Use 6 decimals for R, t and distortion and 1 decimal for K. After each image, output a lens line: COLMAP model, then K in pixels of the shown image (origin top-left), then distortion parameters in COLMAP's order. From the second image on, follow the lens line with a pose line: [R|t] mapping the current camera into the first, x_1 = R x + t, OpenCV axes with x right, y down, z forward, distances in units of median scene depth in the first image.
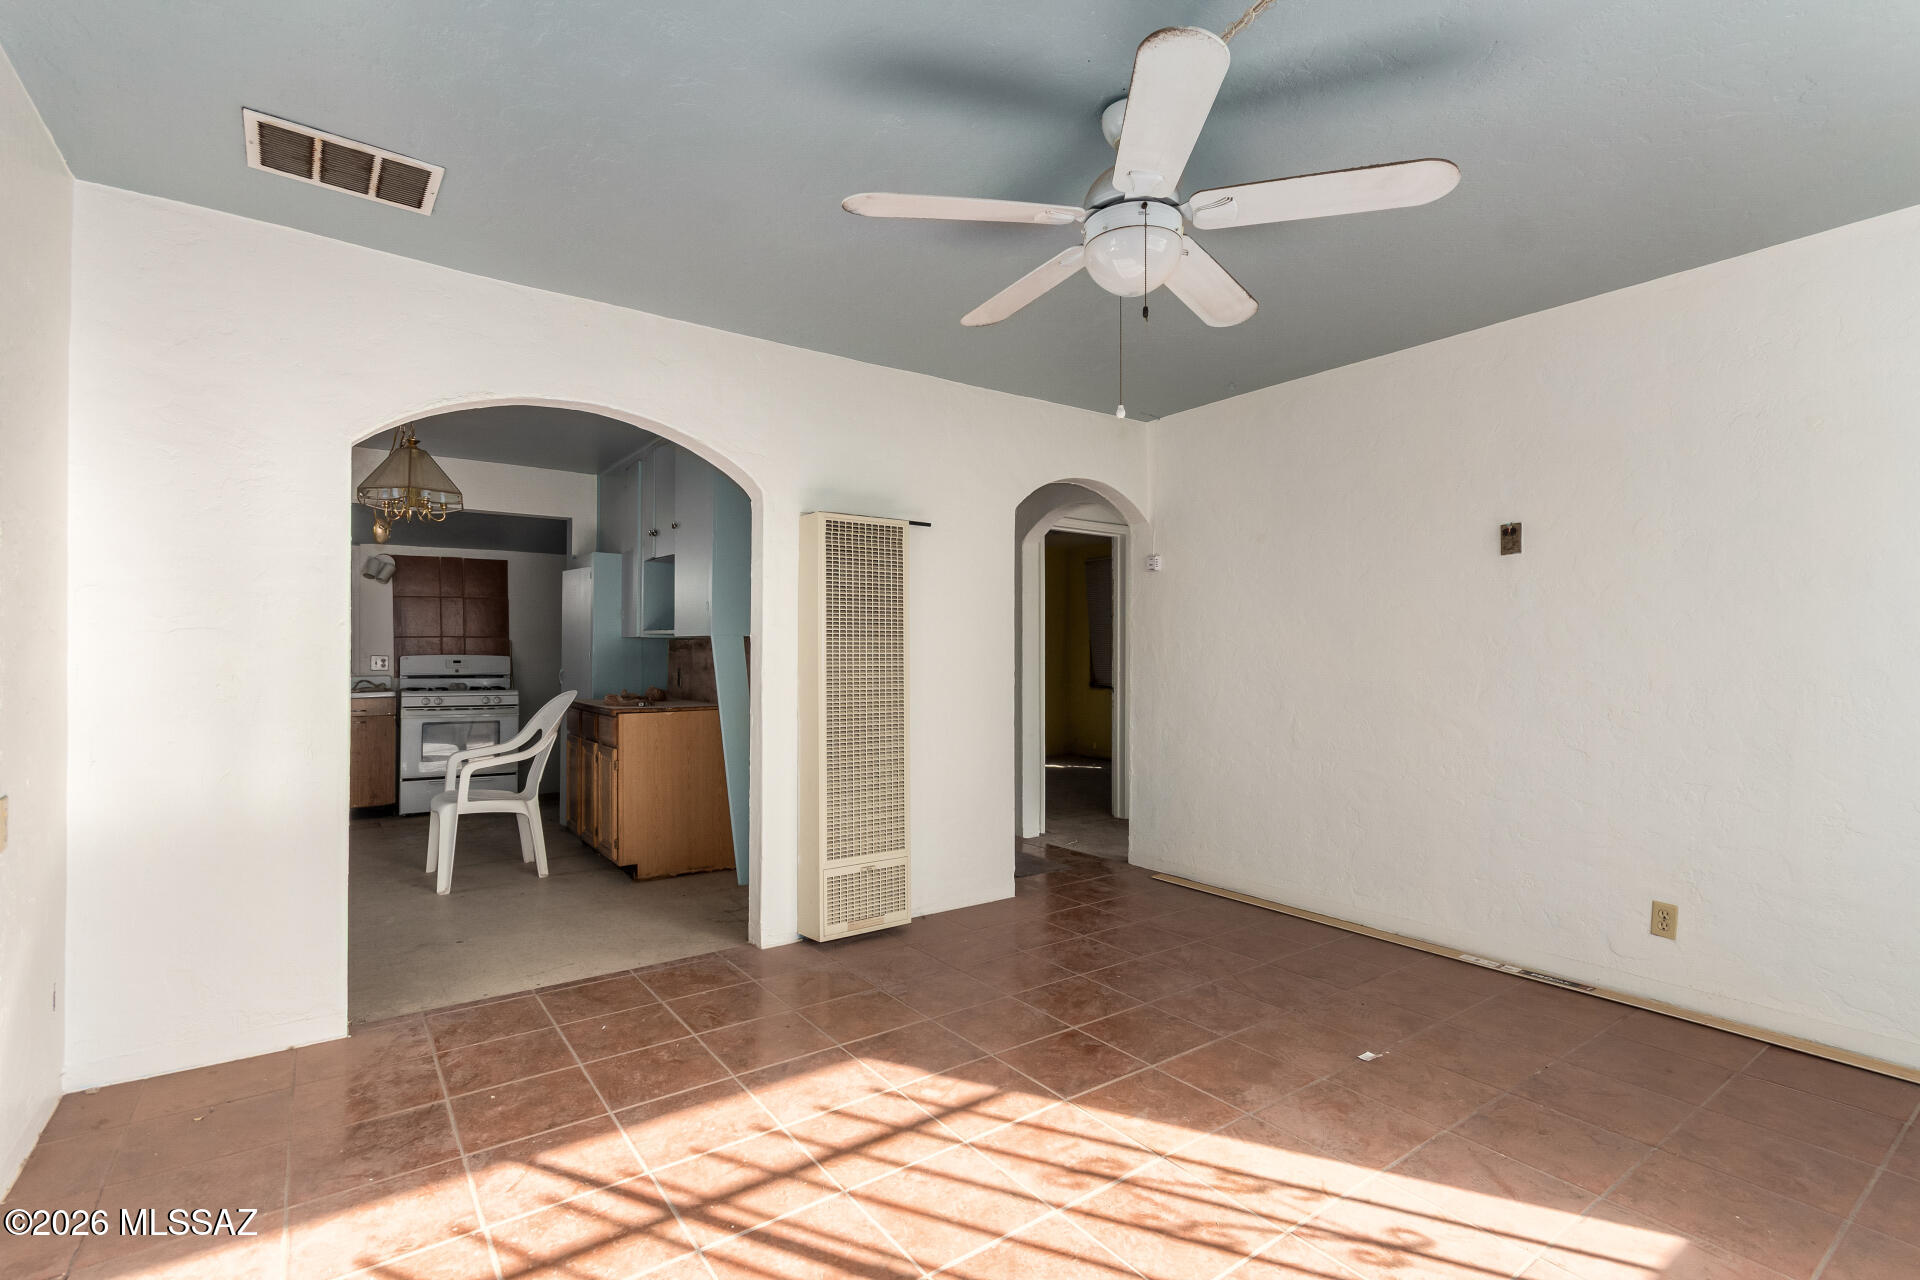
lens RADIAL K [[884.2, 0, 969.9], [0, 884.2, 647.3], [0, 0, 1]] dist [0.000084, -0.000117]
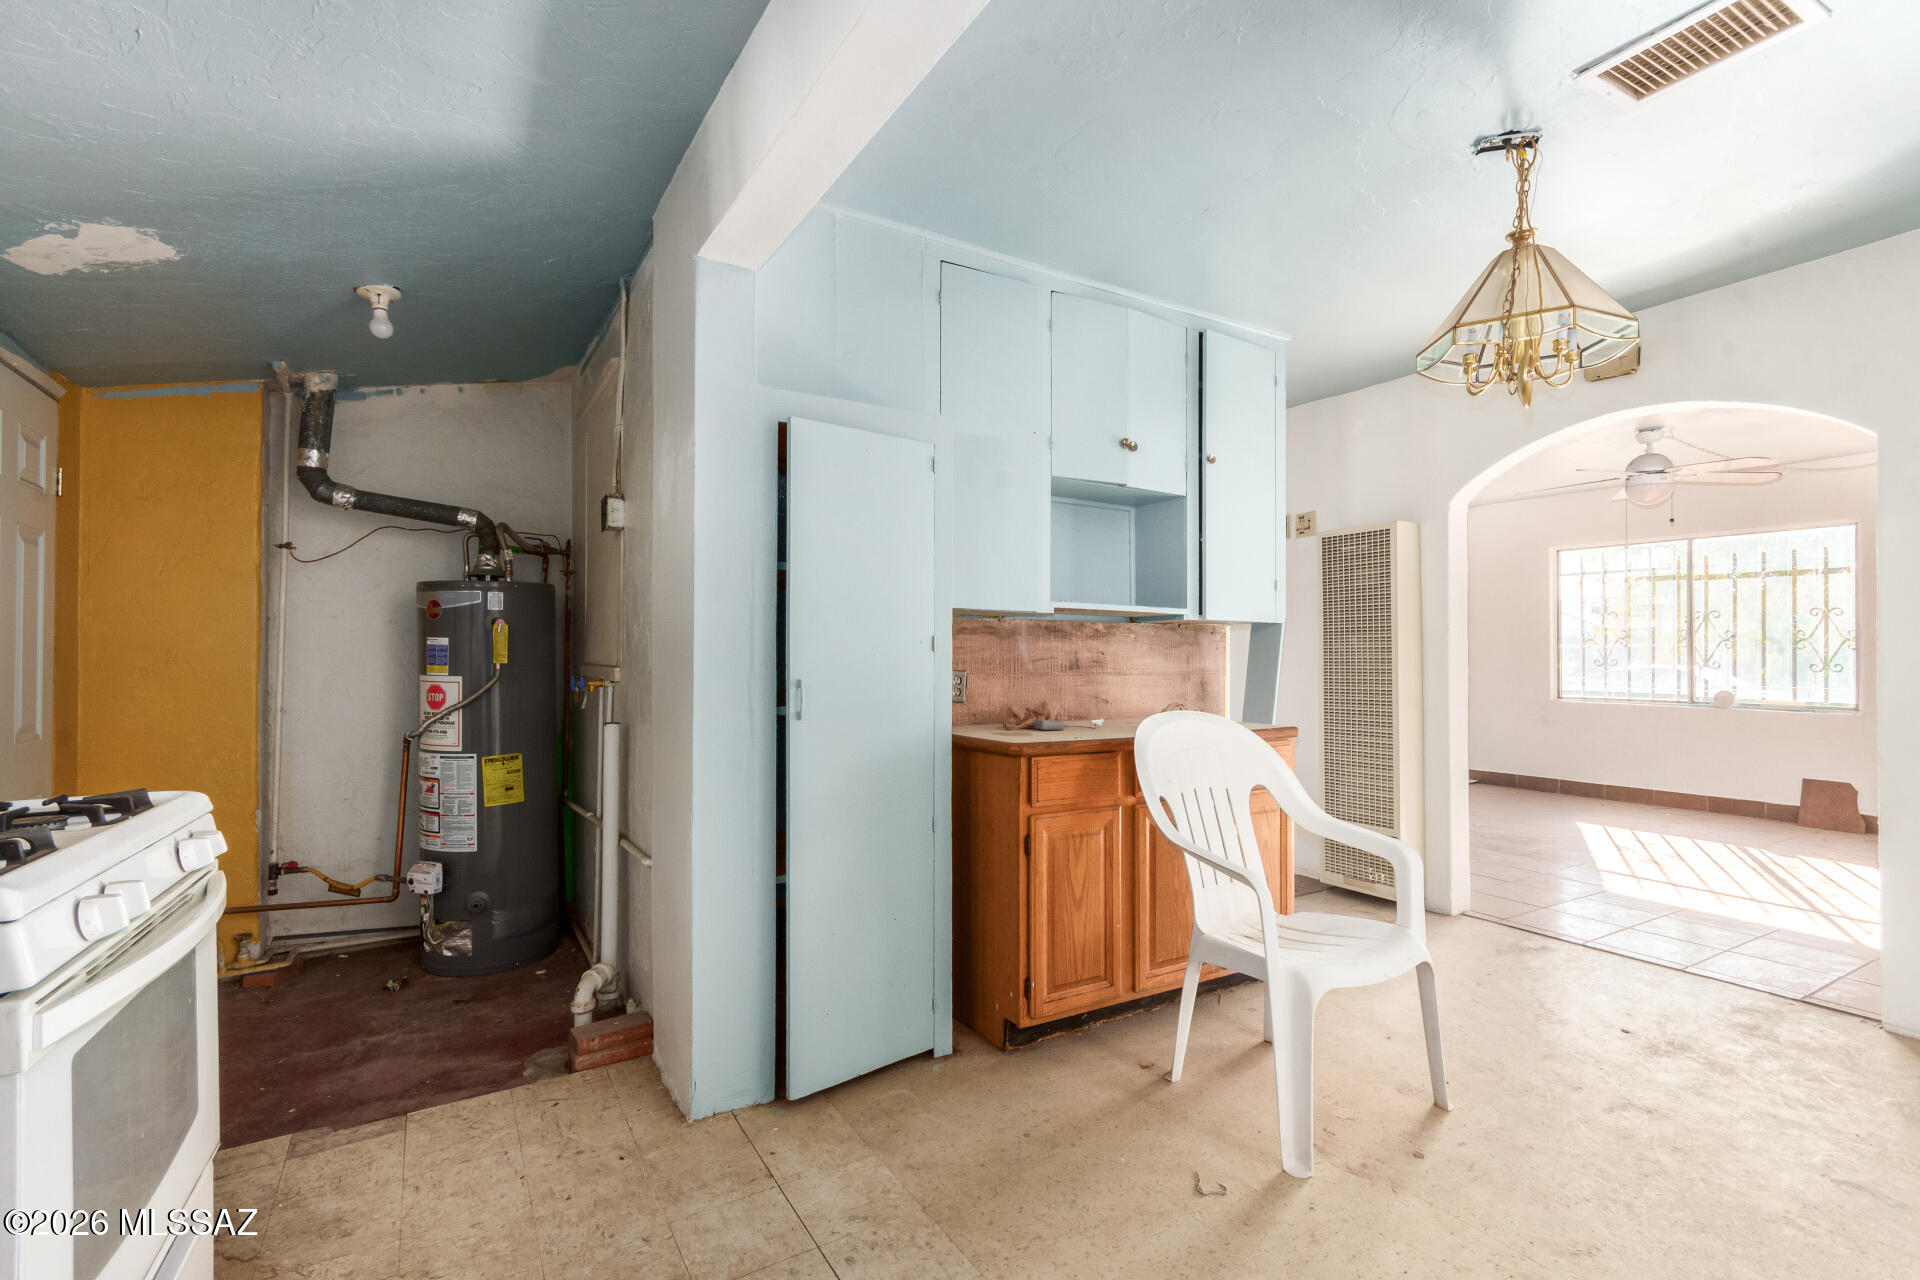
lens RADIAL K [[884.2, 0, 969.9], [0, 884.2, 647.3], [0, 0, 1]] dist [0.000084, -0.000117]
pose [[0.087267, 0.006050, 0.996167, -0.735888], [-0.007801, 0.999955, -0.005389, 0.011059], [-0.996154, -0.007301, 0.087310, 0.798399]]
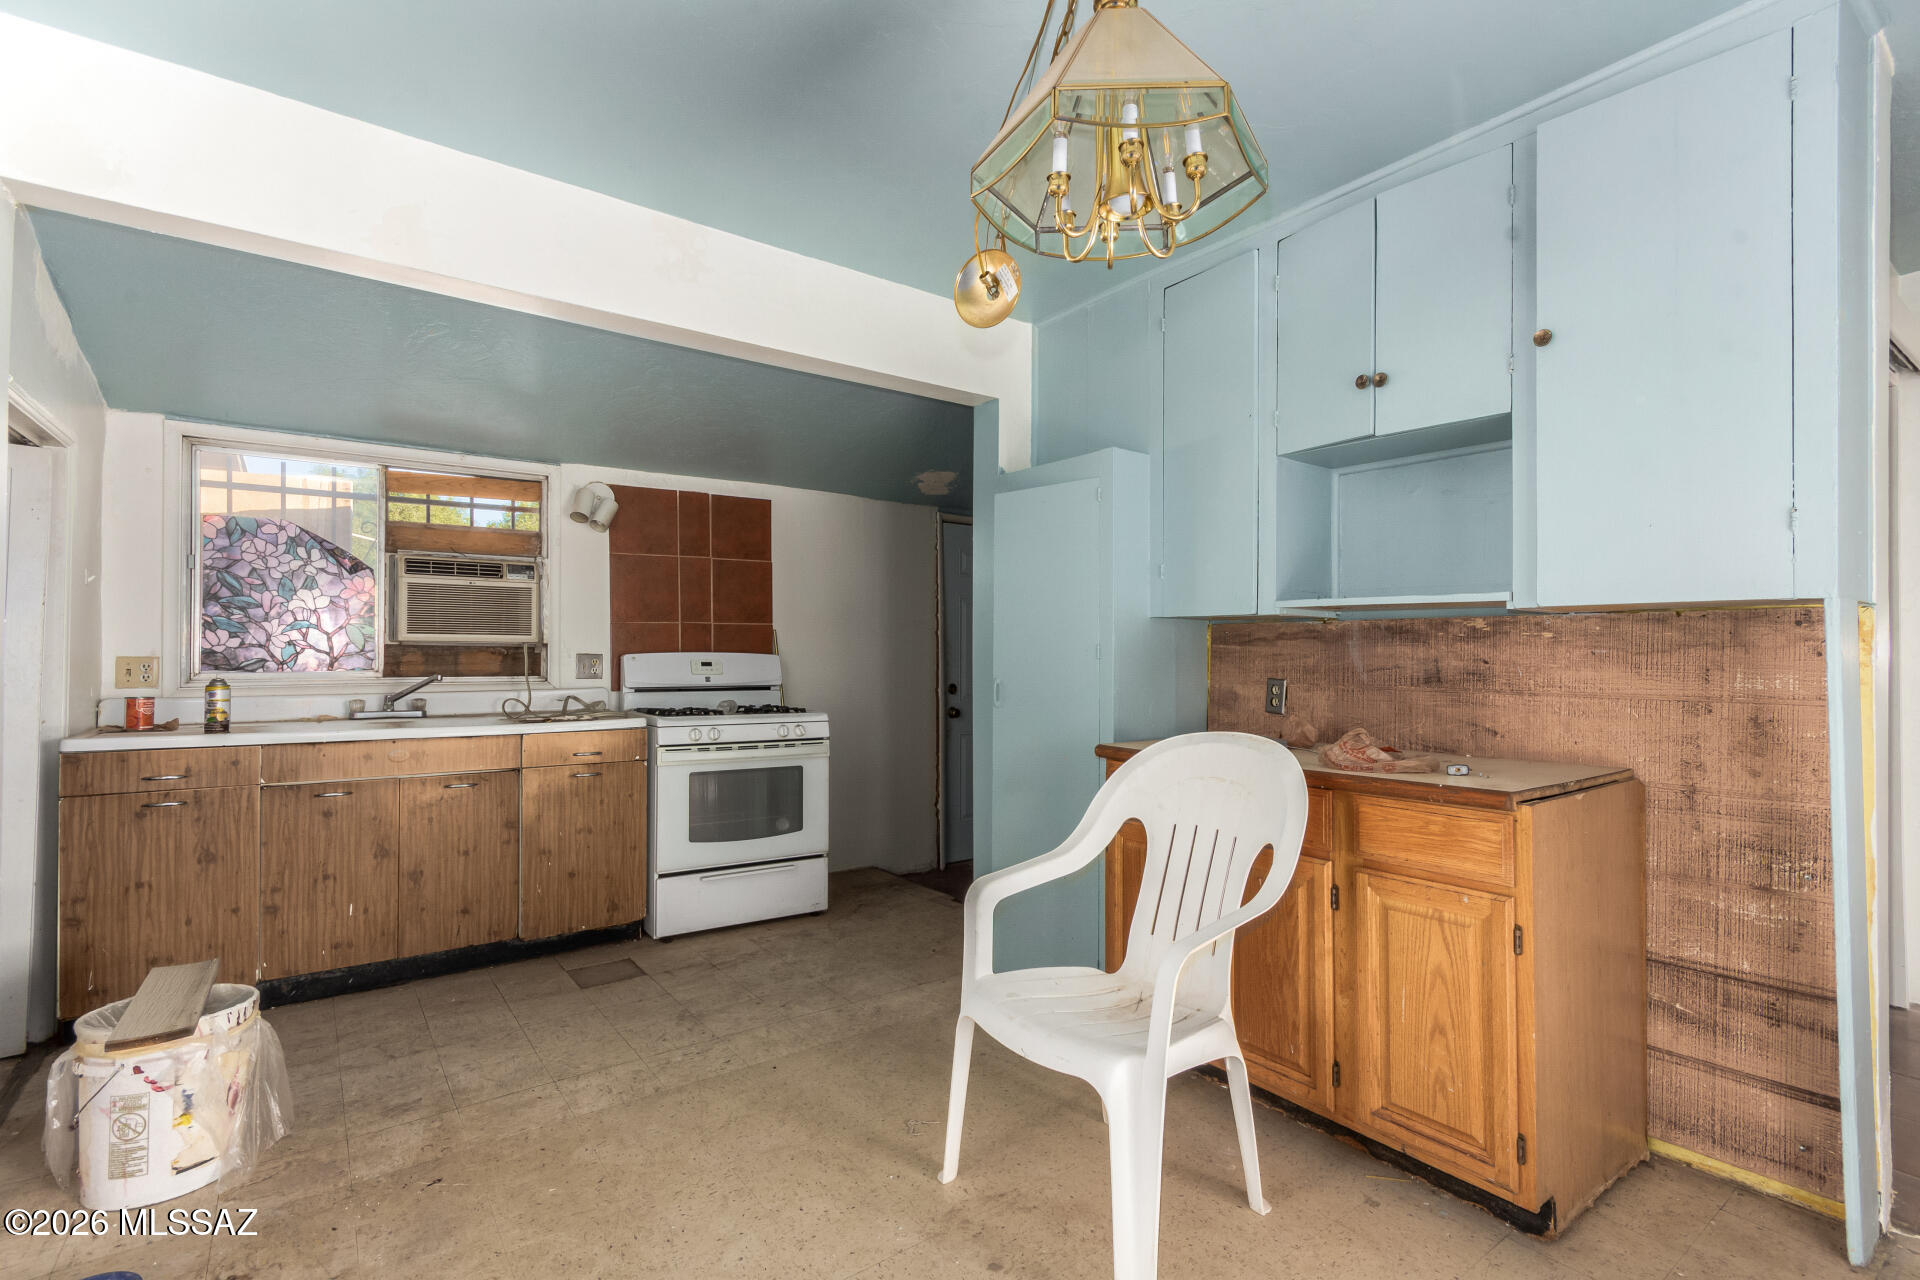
lens RADIAL K [[884.2, 0, 969.9], [0, 884.2, 647.3], [0, 0, 1]] dist [0.000084, -0.000117]
pose [[0.999930, 0.001266, 0.011785, -0.431967], [-0.001239, 0.999997, -0.002308, 0.006528], [-0.011788, 0.002294, 0.999928, 0.421407]]
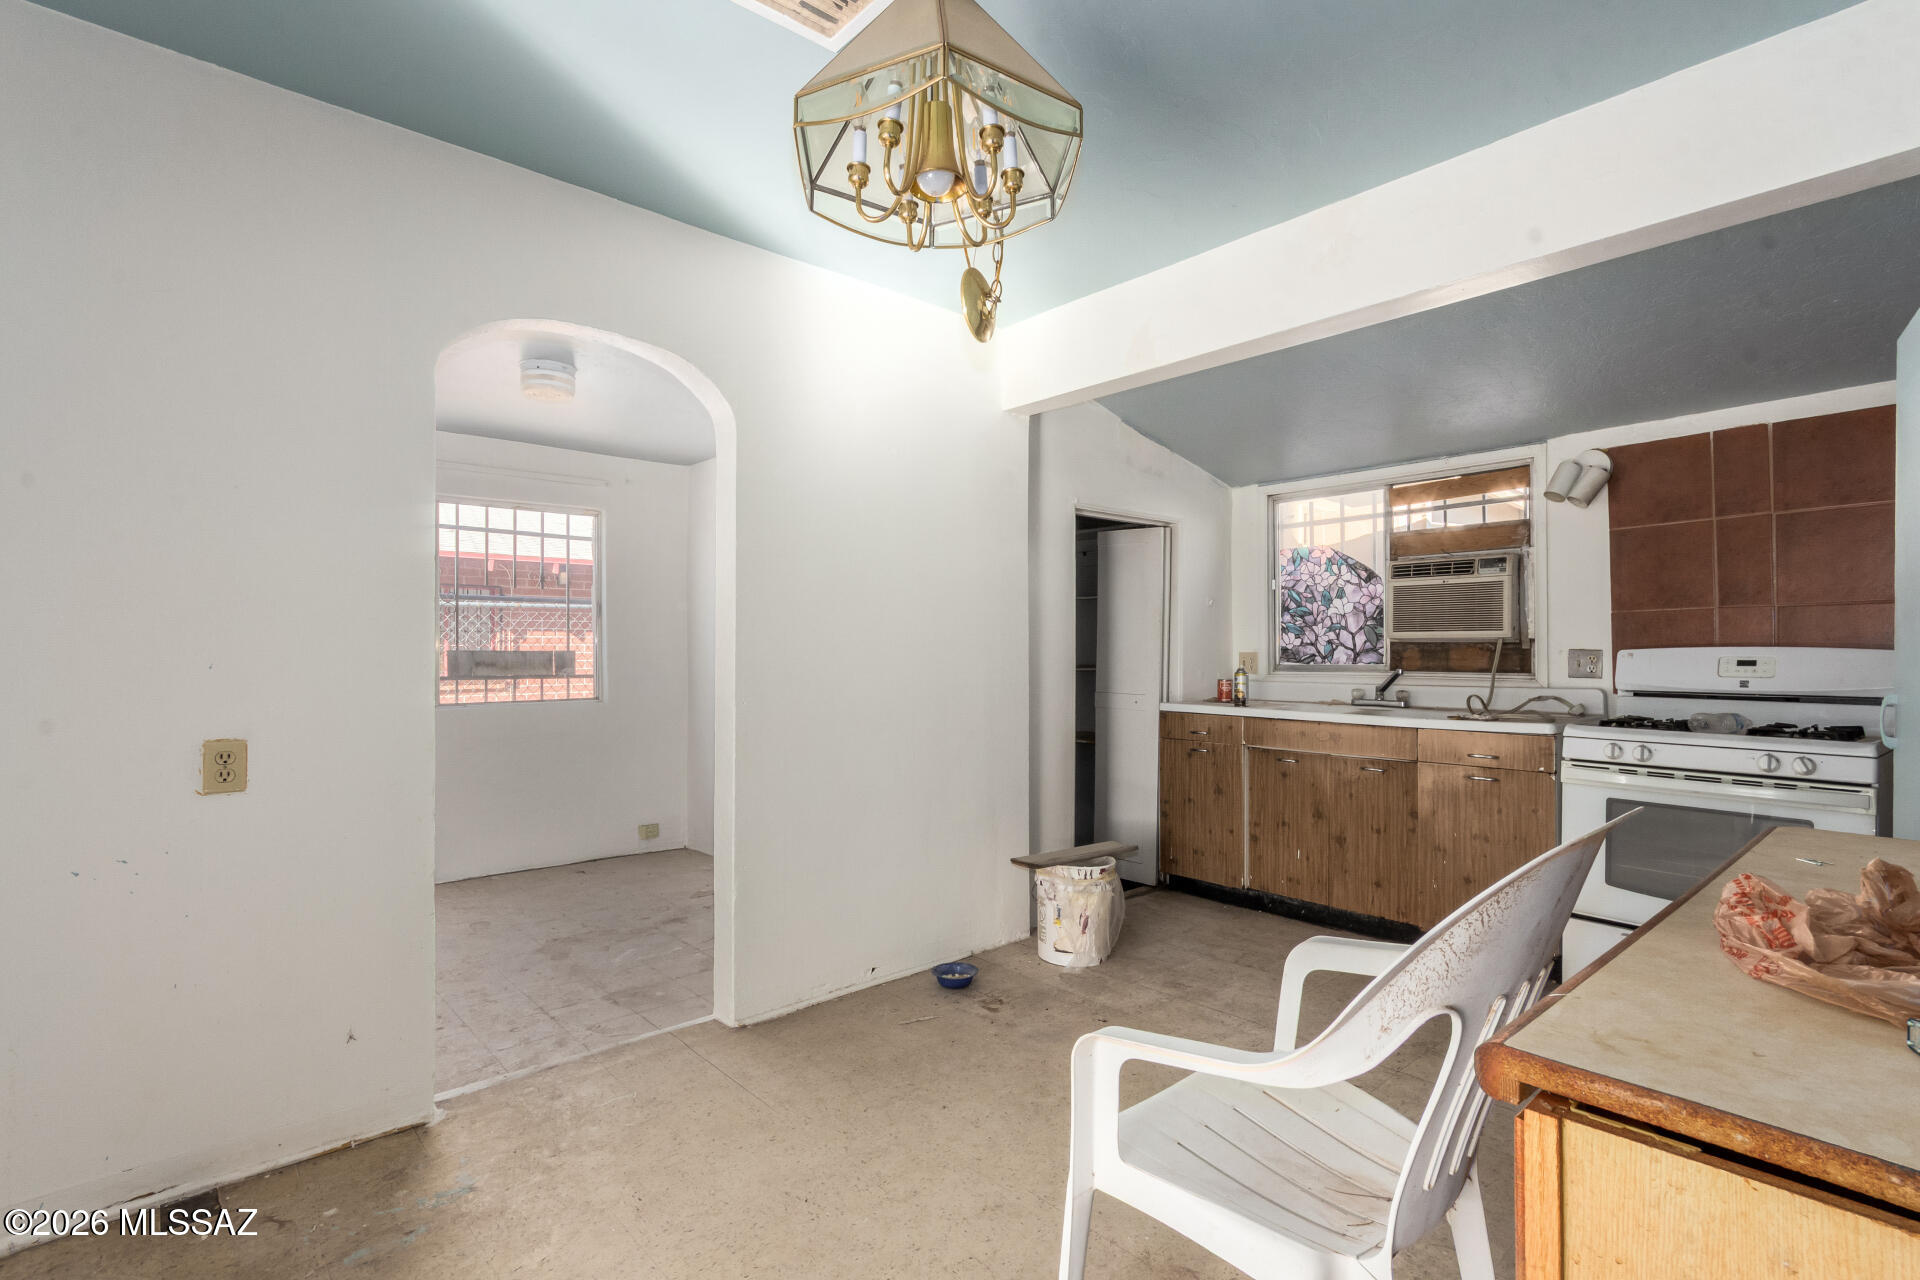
lens RADIAL K [[909.4, 0, 982.8], [0, 909.4, 646.8], [0, 0, 1]] dist [0.000726, 0.000052]
pose [[0.104823, -0.004271, -0.994482, -0.185208], [0.008968, 0.999954, -0.003349, 0.007001], [0.994450, -0.008567, 0.104857, 0.613865]]
